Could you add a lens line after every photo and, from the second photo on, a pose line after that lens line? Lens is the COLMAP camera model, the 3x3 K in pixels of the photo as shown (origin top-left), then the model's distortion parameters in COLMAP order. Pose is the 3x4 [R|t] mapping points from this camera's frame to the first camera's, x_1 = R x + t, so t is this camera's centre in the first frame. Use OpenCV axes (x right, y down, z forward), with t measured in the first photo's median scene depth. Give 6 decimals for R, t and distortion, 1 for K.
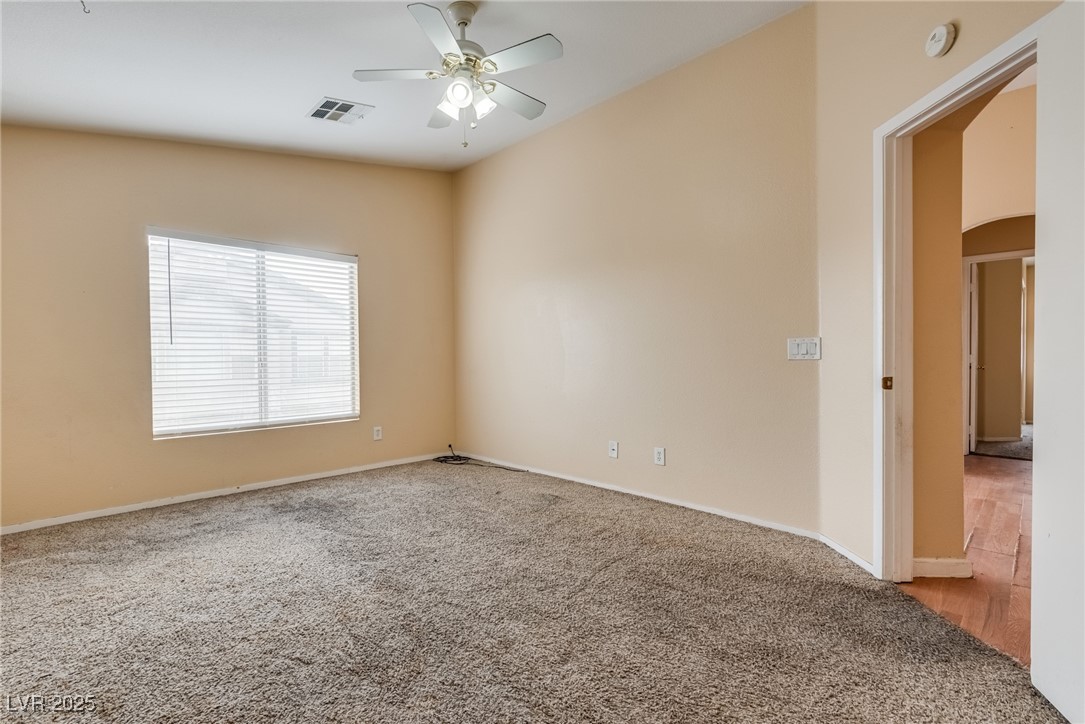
lens RADIAL K [[505.8, 0, 535.7], [0, 505.8, 364.4], [0, 0, 1]] dist [0.020030, -0.000894]
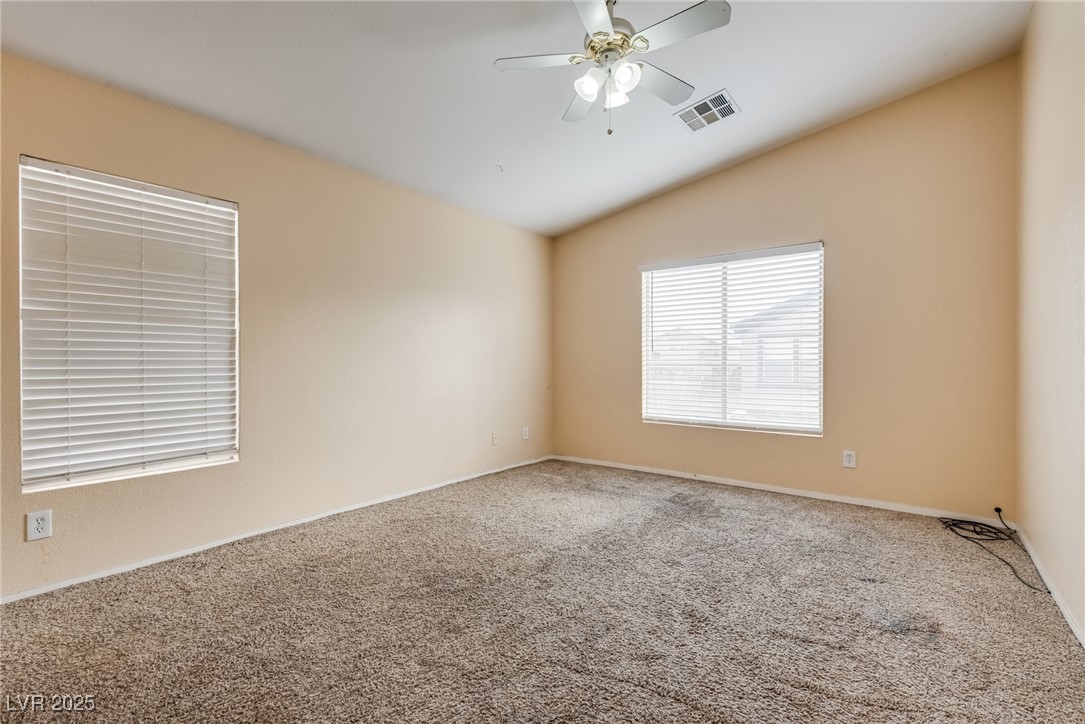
lens RADIAL K [[505.8, 0, 535.7], [0, 505.8, 364.4], [0, 0, 1]] dist [0.020030, -0.000894]
pose [[0.107969, 0.012153, -0.994080, 0.557705], [-0.015797, 0.999820, 0.010507, -0.014945], [0.994029, 0.014569, 0.108141, 0.567638]]
